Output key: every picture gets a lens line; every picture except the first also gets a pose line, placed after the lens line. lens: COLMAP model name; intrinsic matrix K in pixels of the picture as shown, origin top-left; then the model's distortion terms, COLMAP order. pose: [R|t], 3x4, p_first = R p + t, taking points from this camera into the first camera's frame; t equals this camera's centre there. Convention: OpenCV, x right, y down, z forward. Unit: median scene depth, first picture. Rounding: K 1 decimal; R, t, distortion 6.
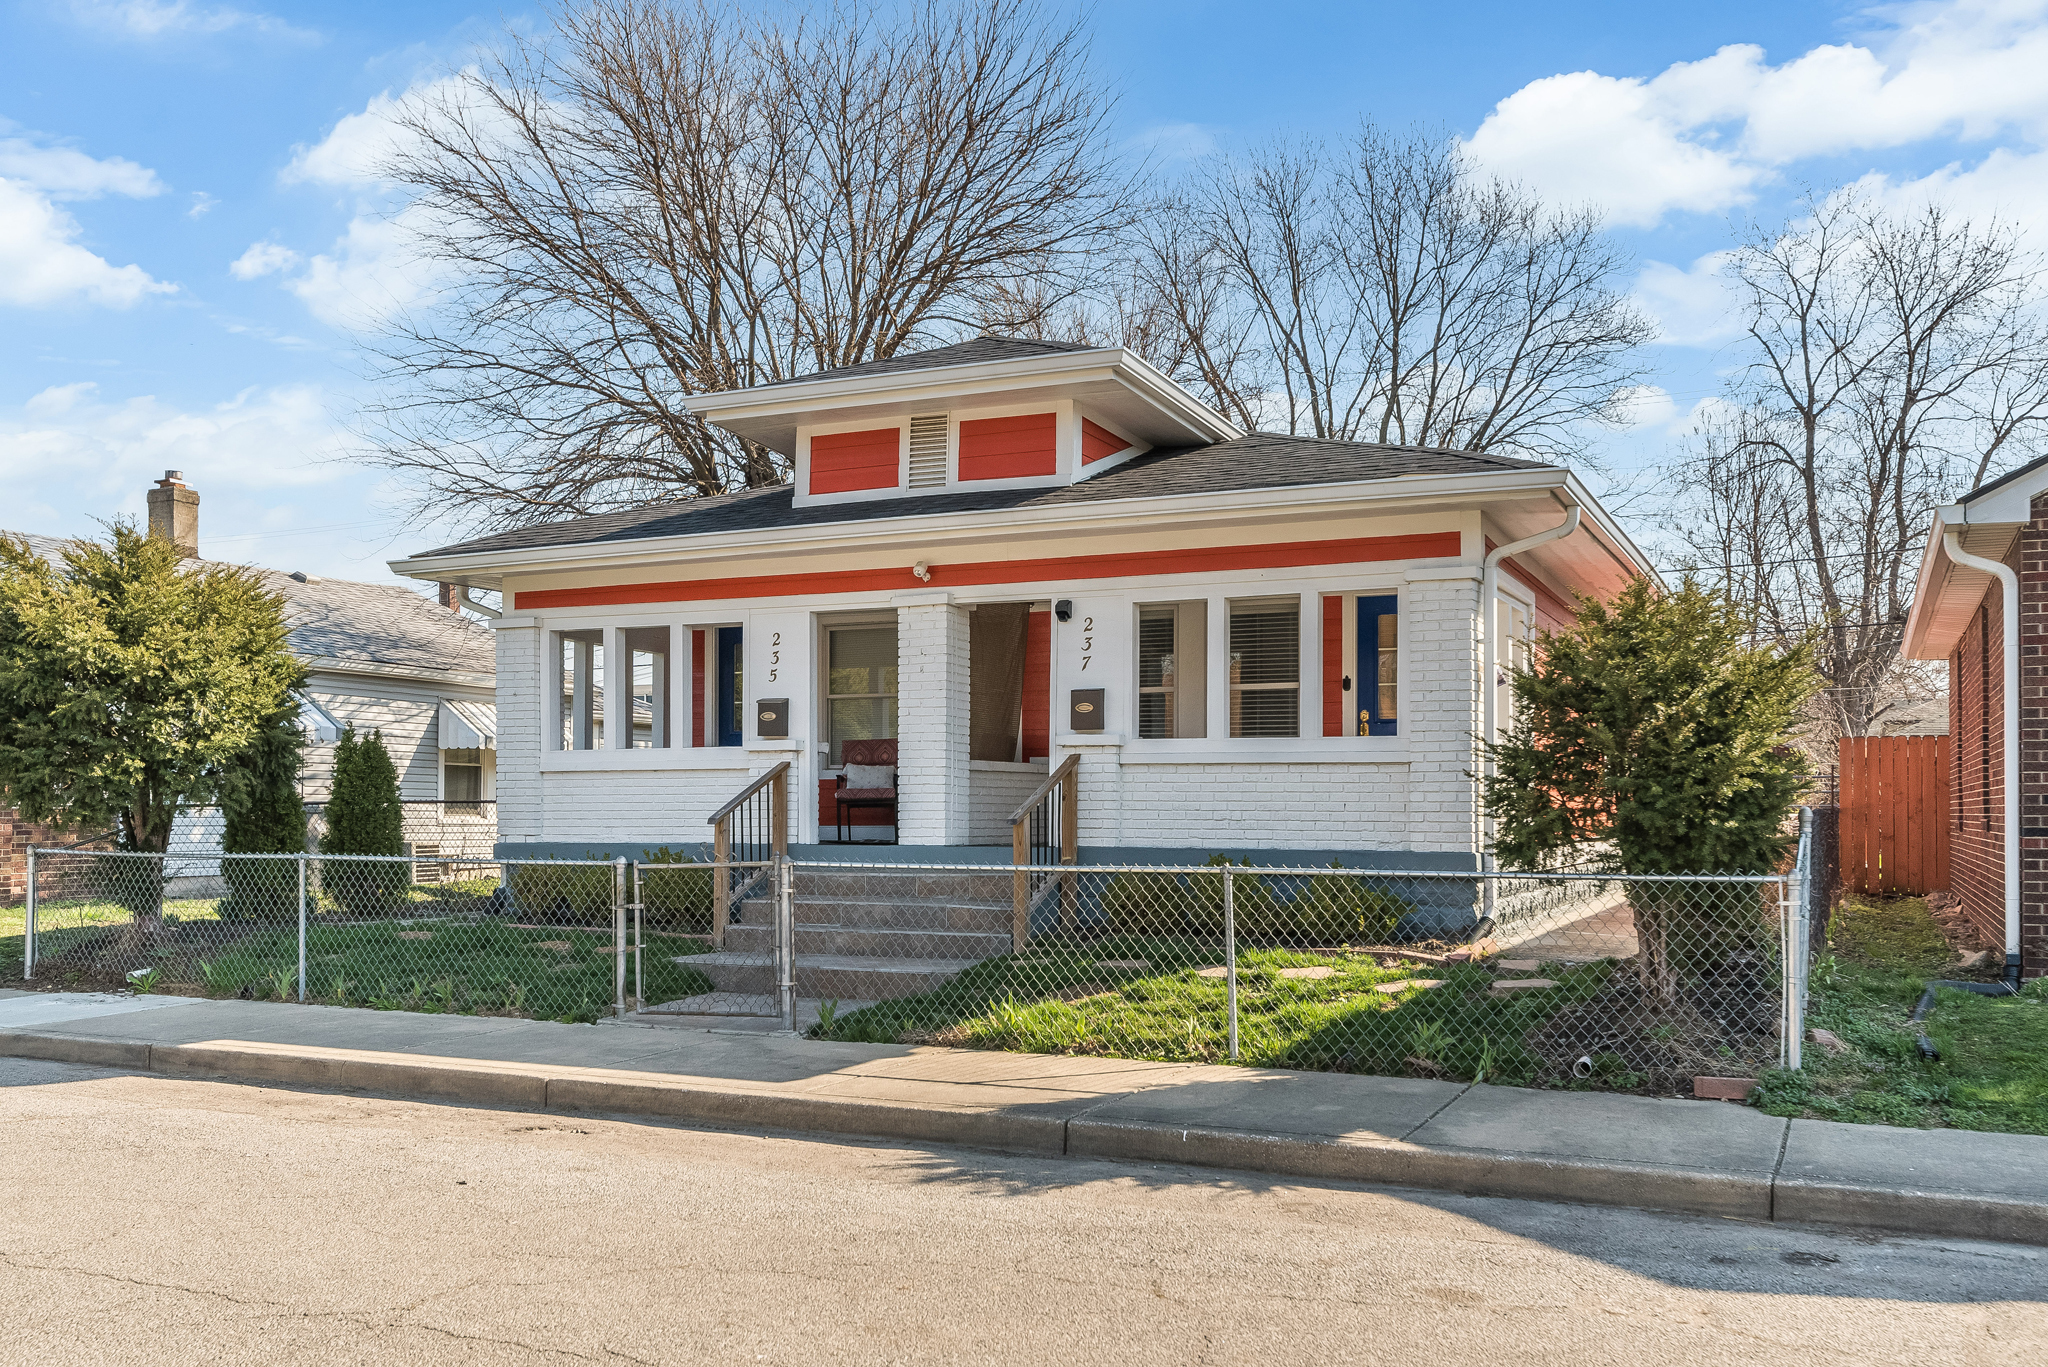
lens RADIAL K [[1803.5, 0, 1023.2], [0, 1803.5, 738.7], [0, 0, 1]] dist [-0.005100, 0.000007]
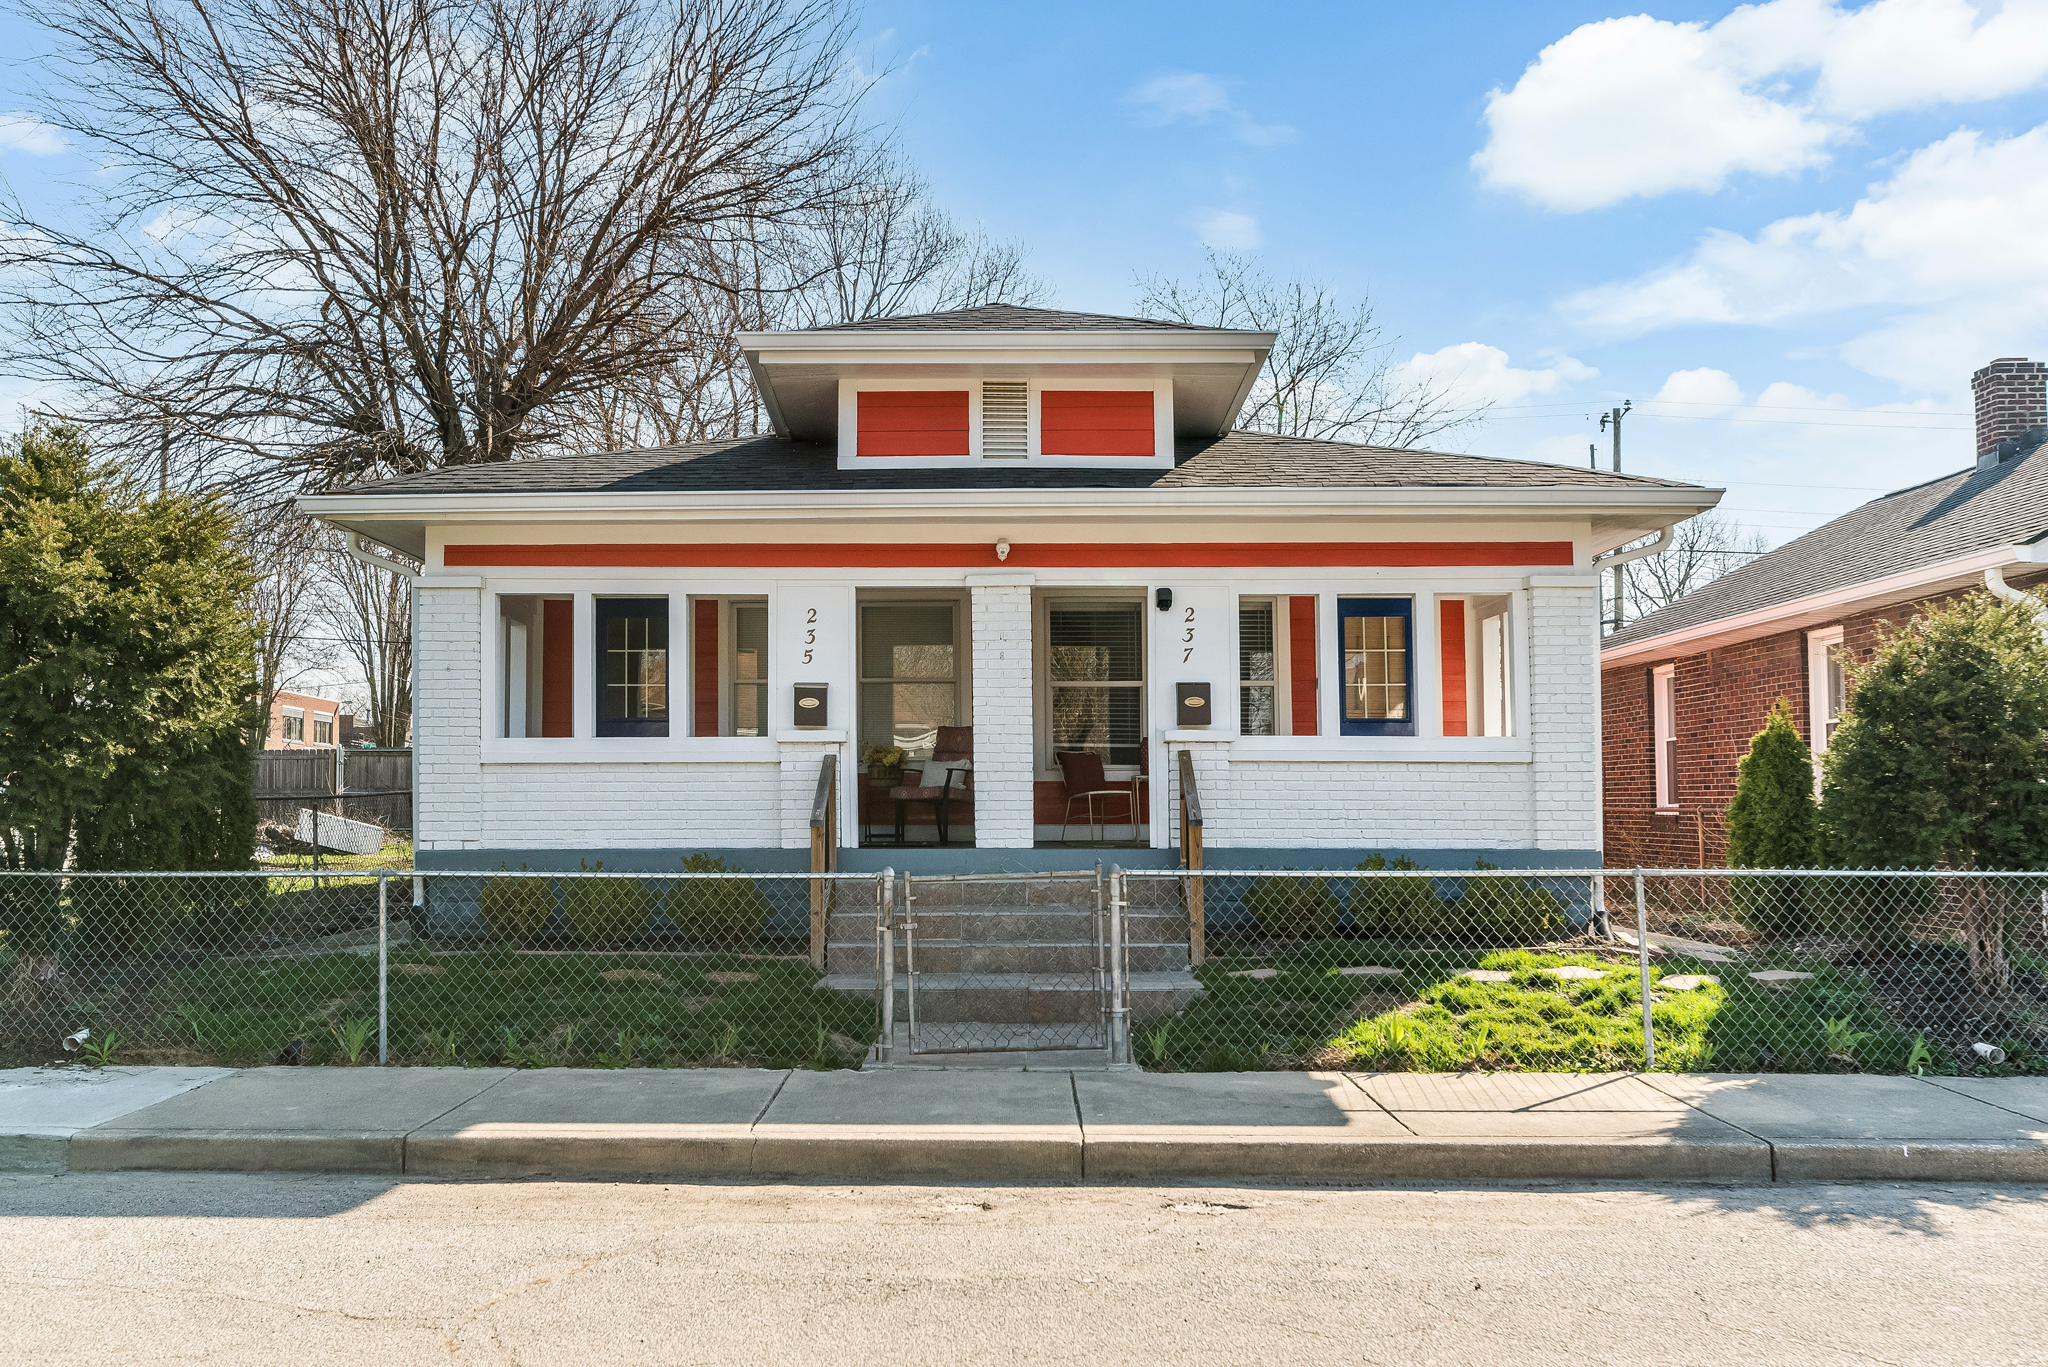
lens RADIAL K [[1737.3, 0, 1024.0], [0, 1737.3, 683.5], [0, 0, 1]] dist [0.000026, -0.001528]
pose [[0.913718, 0.027756, 0.405399, -0.414835], [-0.015222, 0.999302, -0.034110, 0.005759], [-0.406063, 0.024996, 0.913503, 0.195105]]
